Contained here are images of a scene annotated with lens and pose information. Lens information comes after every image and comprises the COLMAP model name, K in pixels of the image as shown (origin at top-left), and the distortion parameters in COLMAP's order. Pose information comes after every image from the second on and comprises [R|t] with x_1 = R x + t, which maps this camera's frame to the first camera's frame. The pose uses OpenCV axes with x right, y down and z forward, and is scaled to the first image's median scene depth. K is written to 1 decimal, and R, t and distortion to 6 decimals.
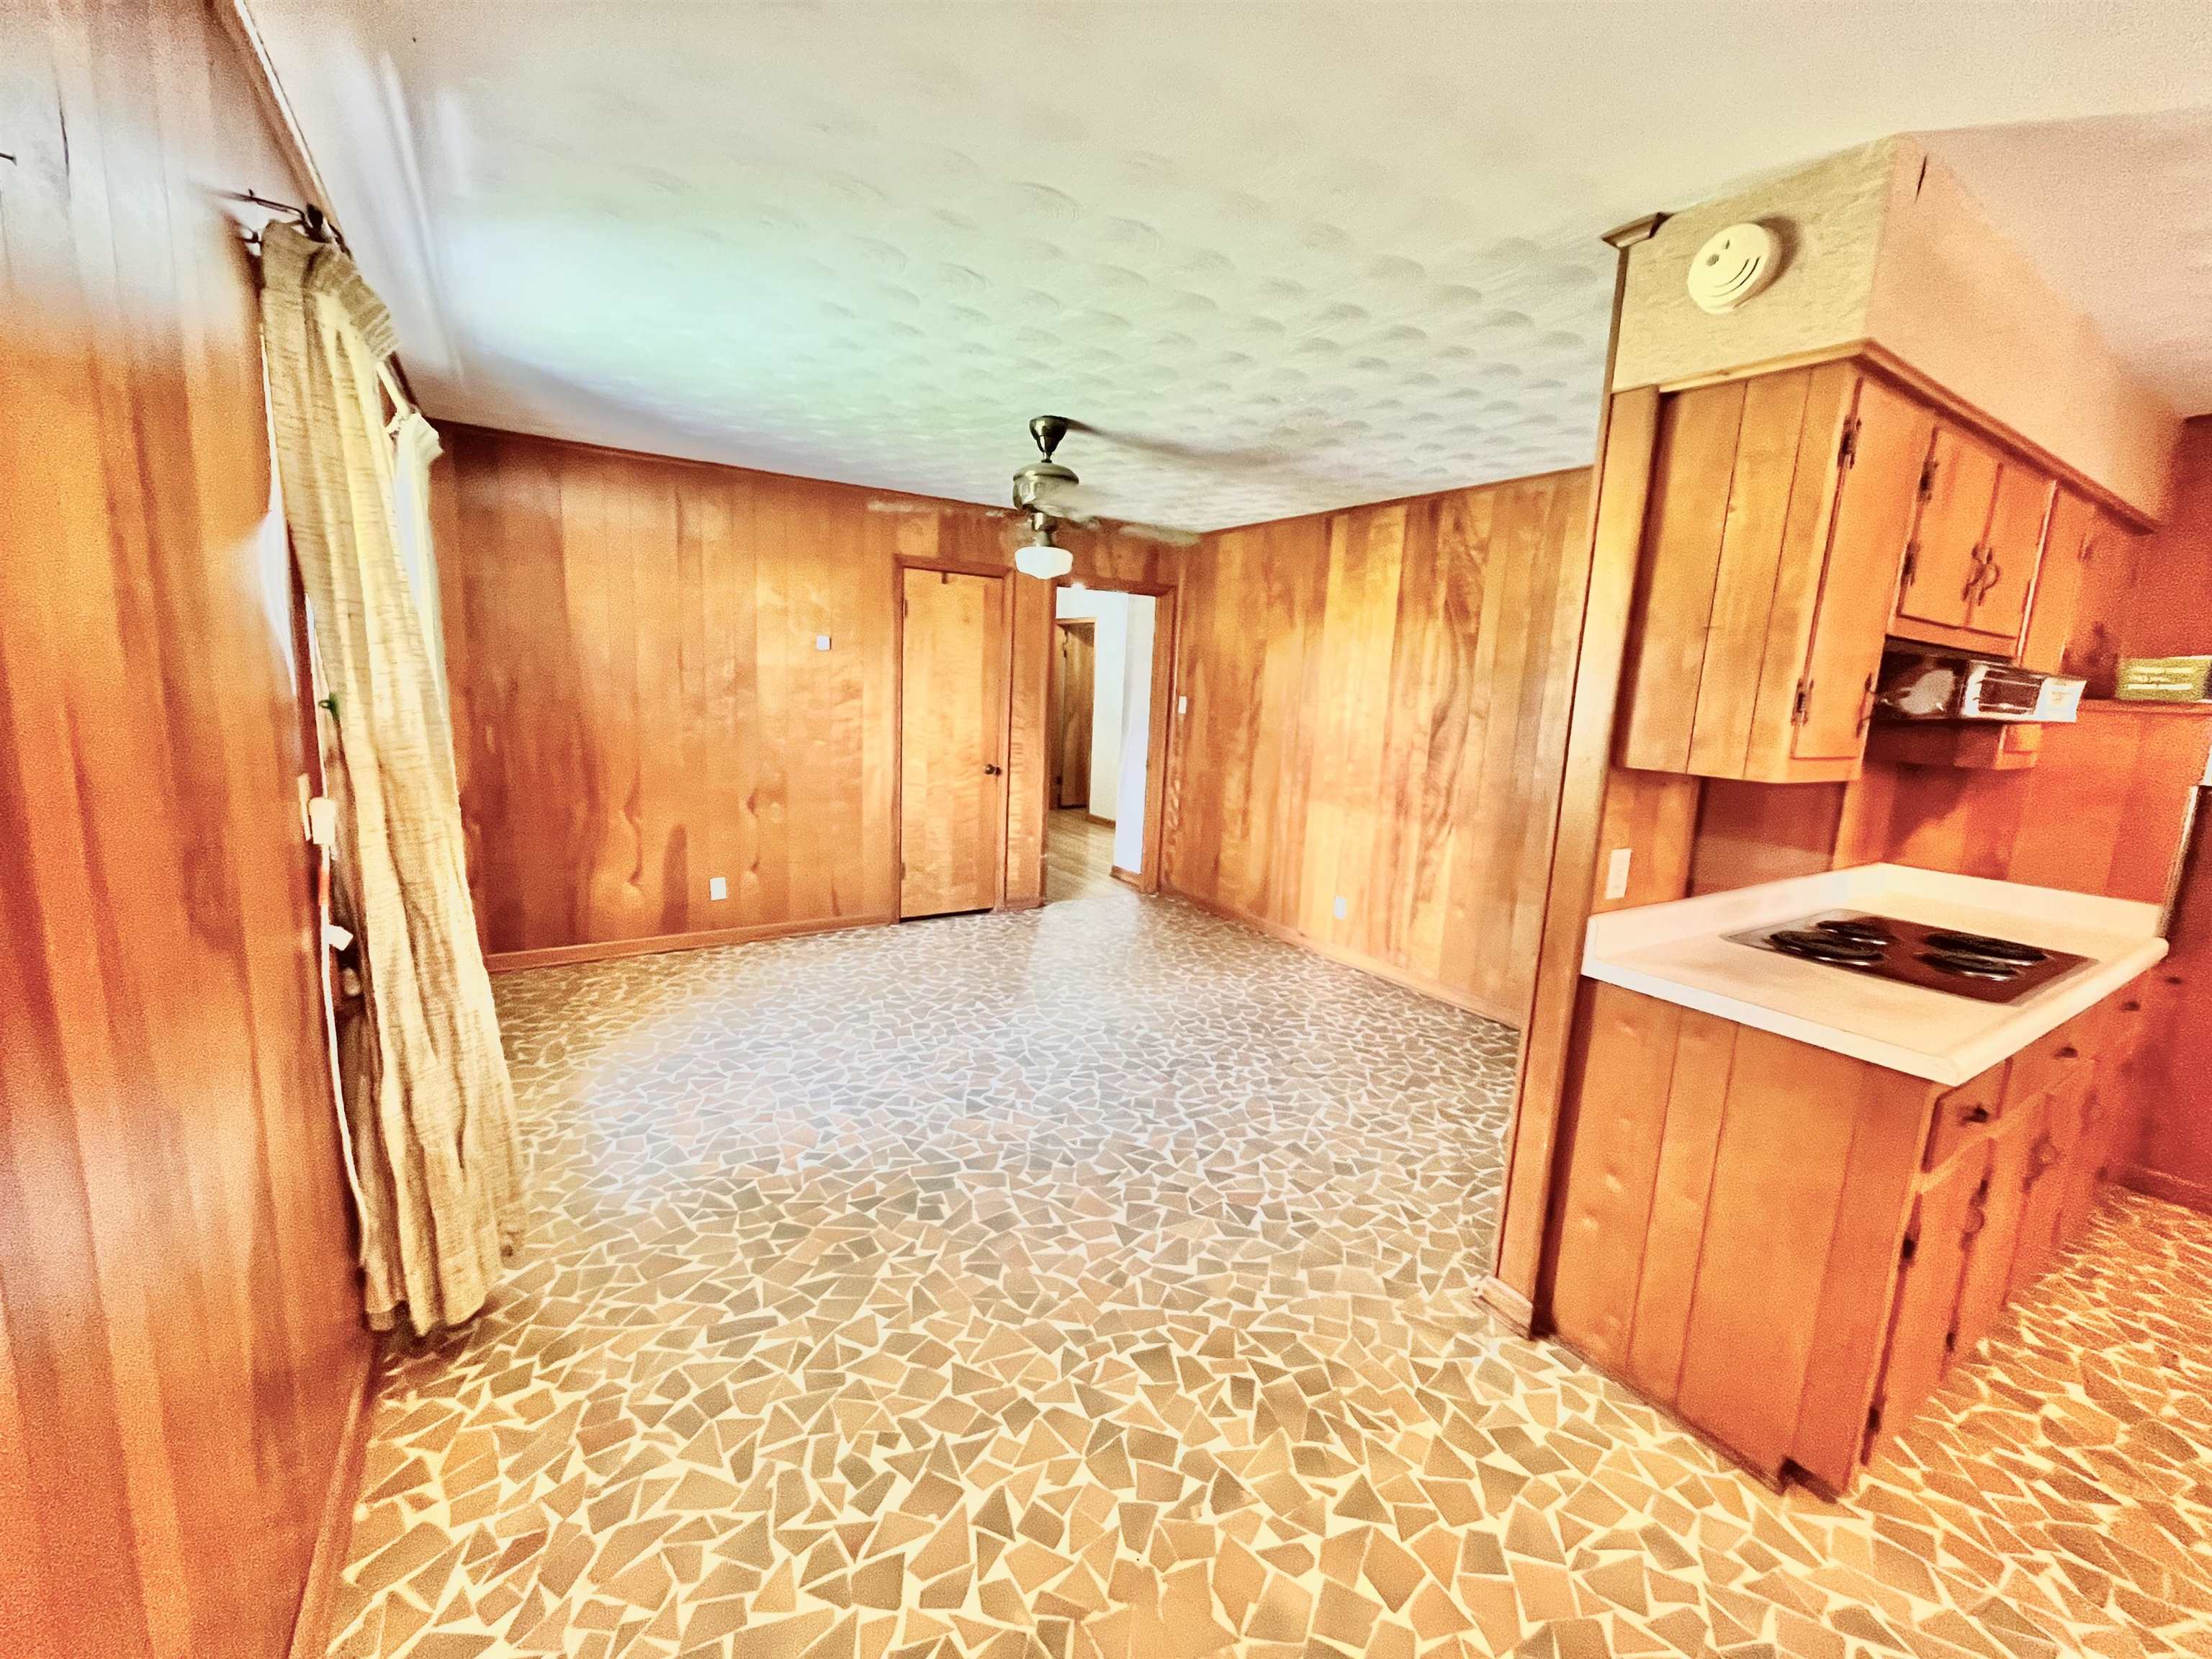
lens RADIAL K [[892.3, 0, 1104.2], [0, 892.3, 826.0], [0, 0, 1]] dist [-0.003620, 0.000585]
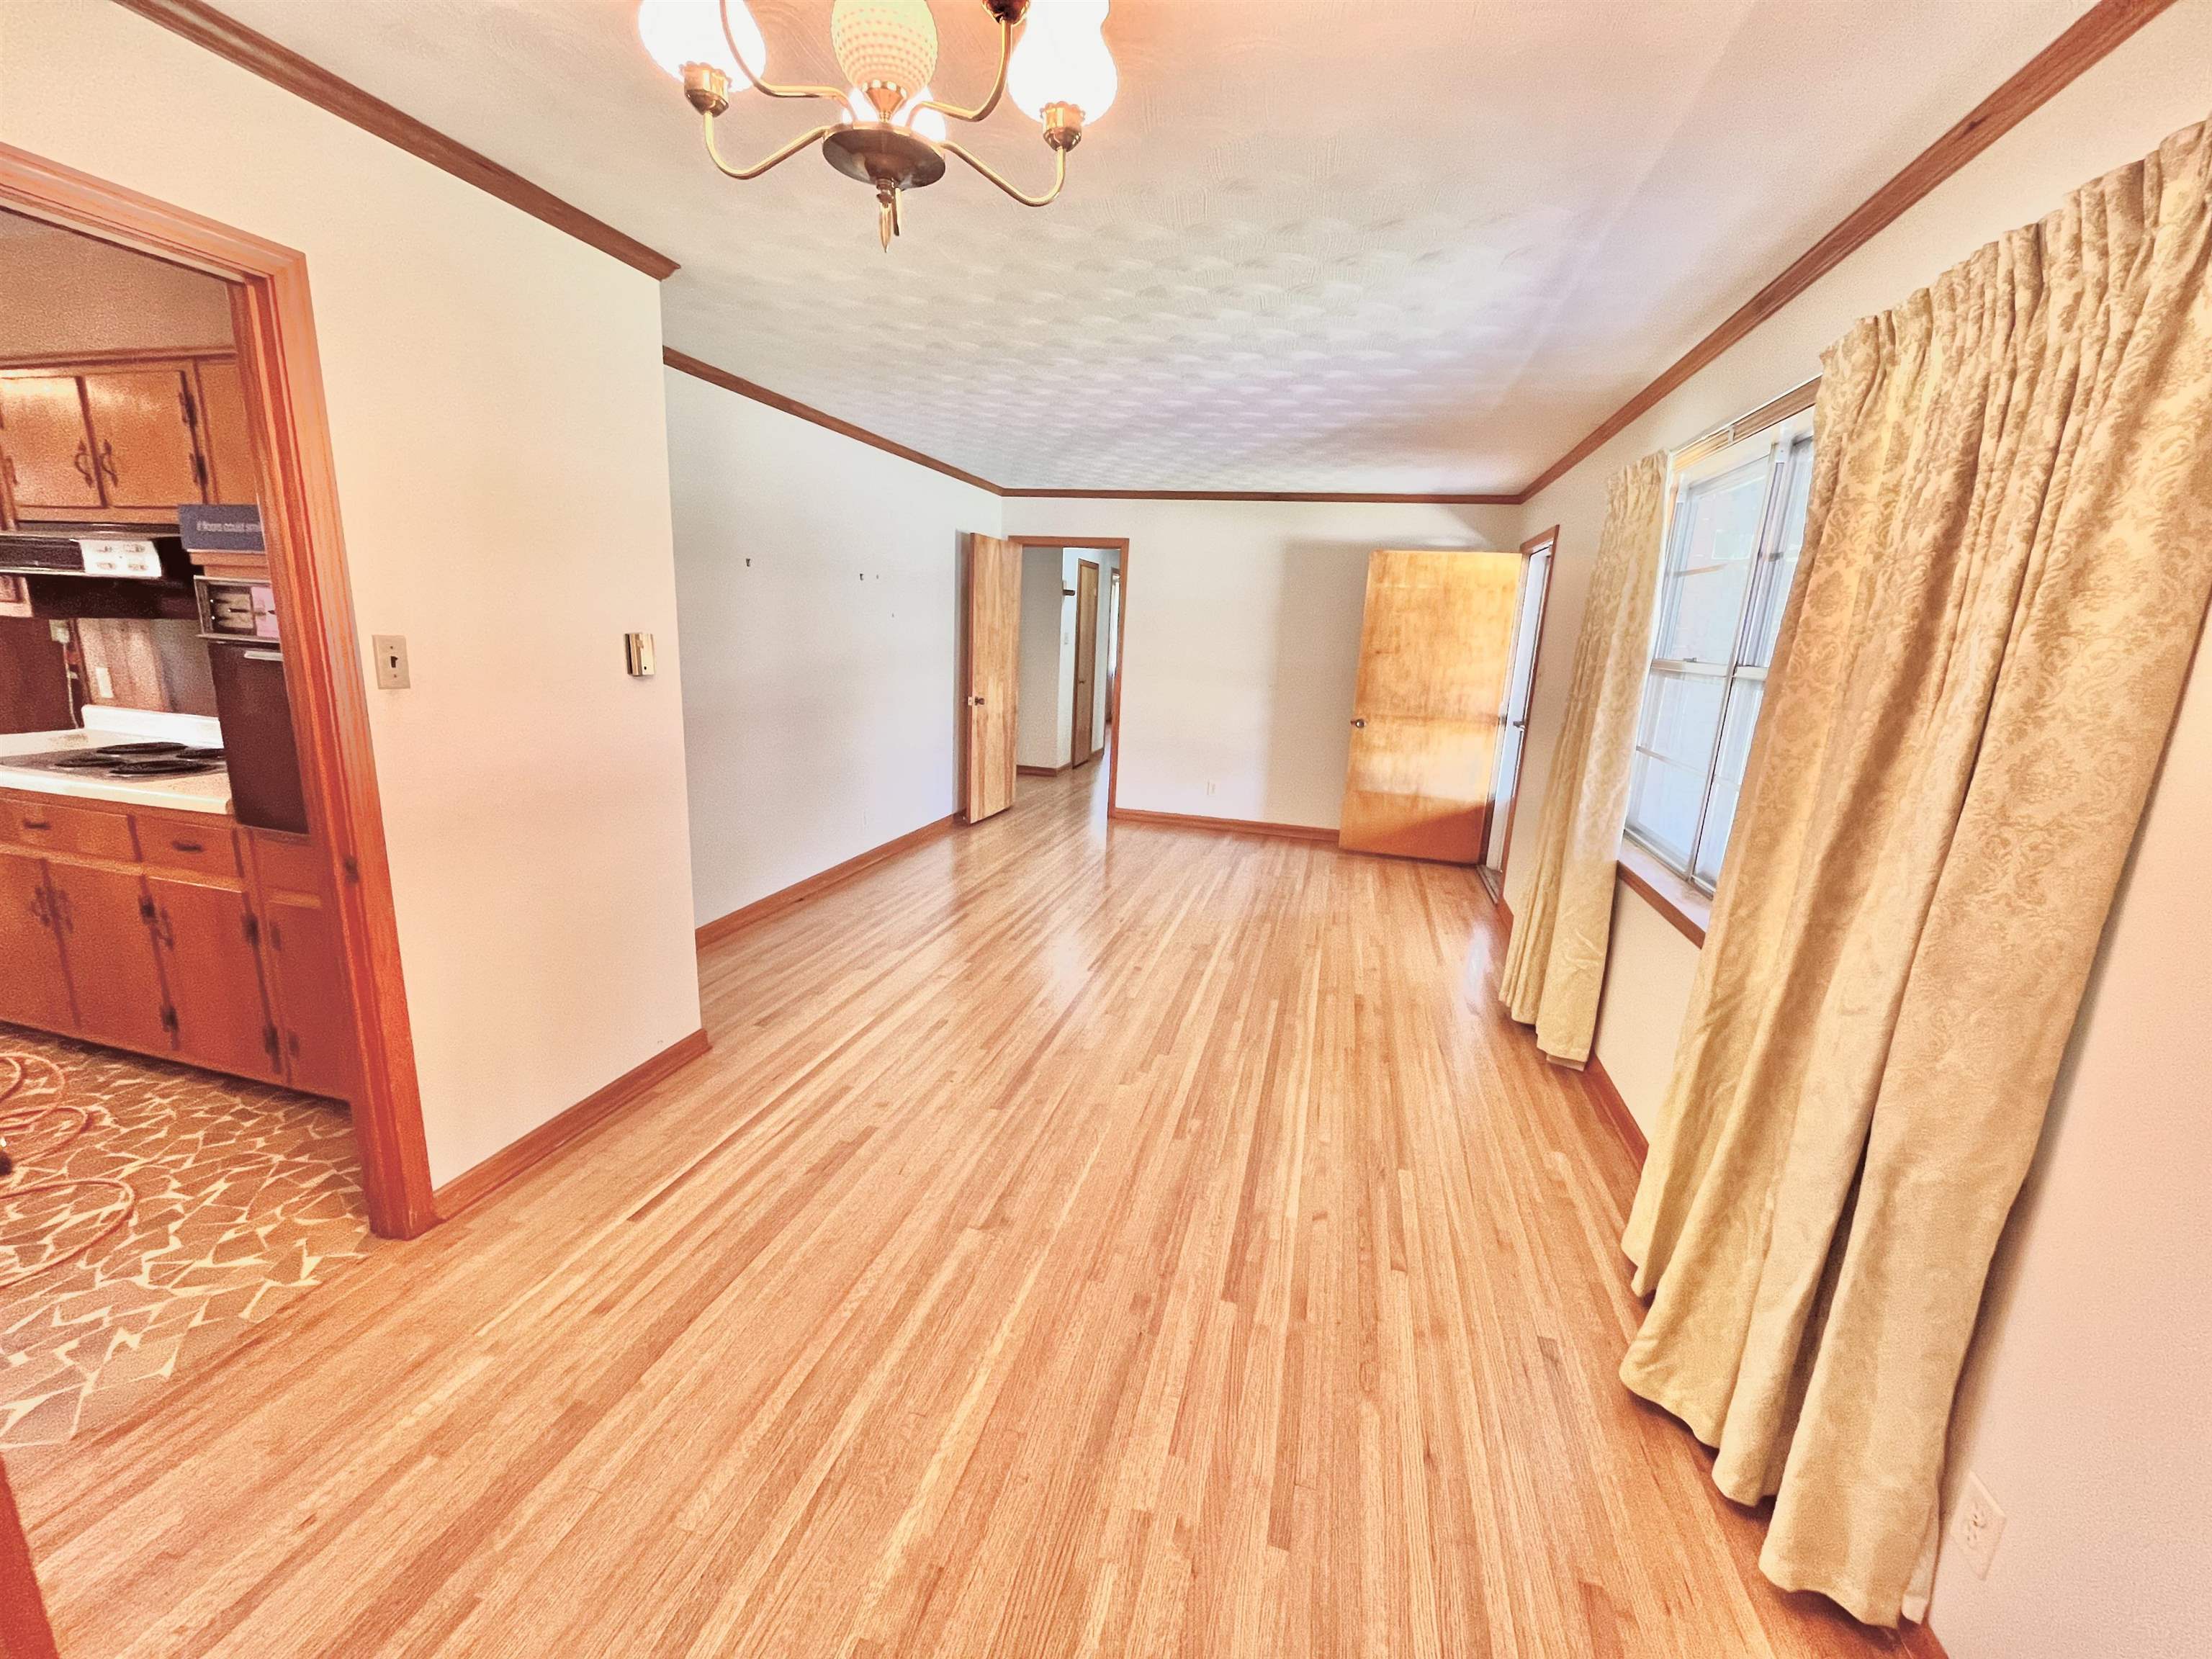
lens RADIAL K [[892.3, 0, 1105.5], [0, 892.3, 828.4], [0, 0, 1]] dist [-0.003620, 0.000585]
pose [[0.675329, 0.149746, -0.722155, 2.826830], [-0.135033, 0.987724, 0.078537, -0.054432], [0.725050, 0.044476, 0.687259, 1.132498]]
